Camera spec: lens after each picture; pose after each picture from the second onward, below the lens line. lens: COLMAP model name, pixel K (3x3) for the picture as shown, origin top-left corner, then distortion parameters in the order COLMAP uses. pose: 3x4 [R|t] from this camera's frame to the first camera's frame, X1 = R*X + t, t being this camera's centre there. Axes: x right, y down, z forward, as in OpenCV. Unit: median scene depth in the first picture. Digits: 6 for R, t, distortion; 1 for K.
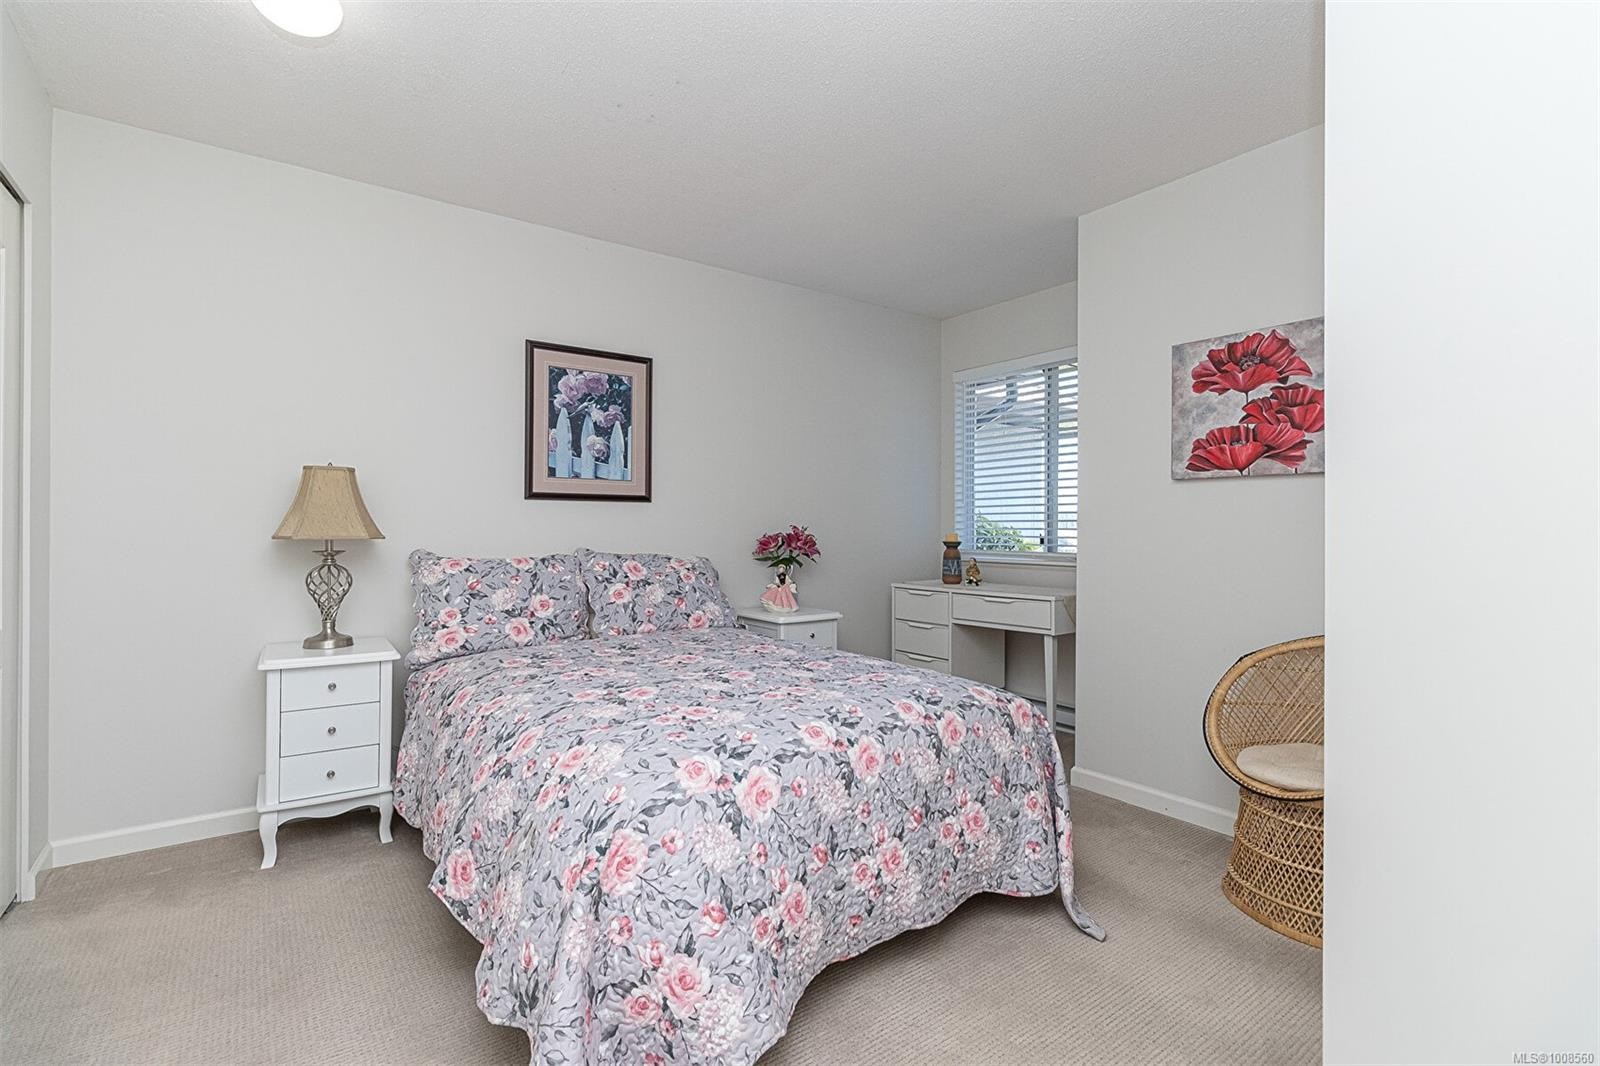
lens RADIAL K [[757.0, 0, 804.8], [0, 757.0, 529.5], [0, 0, 1]] dist [-0.004892, 0.000508]
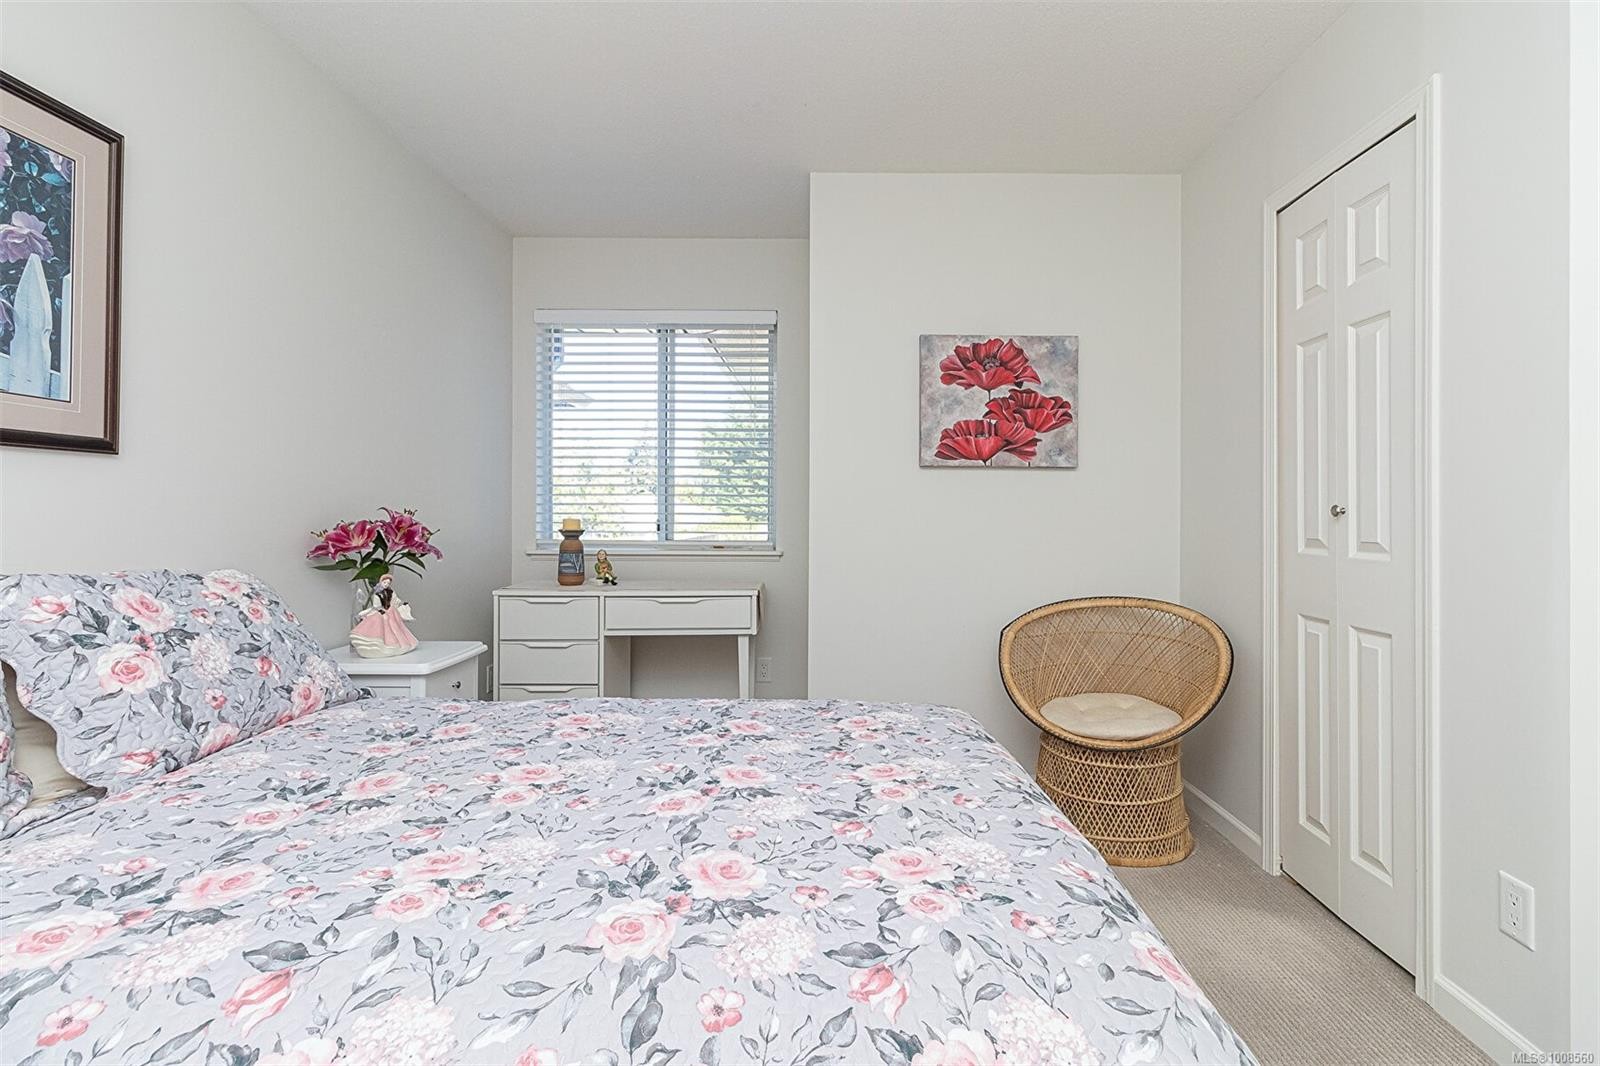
lens RADIAL K [[757.0, 0, 826.1], [0, 757.0, 511.1], [0, 0, 1]] dist [-0.004892, 0.000508]
pose [[0.579684, 0.002676, 0.814837, -0.419646], [-0.001644, 0.999996, -0.002115, -0.002780], [-0.814839, -0.000113, 0.579687, 0.514256]]
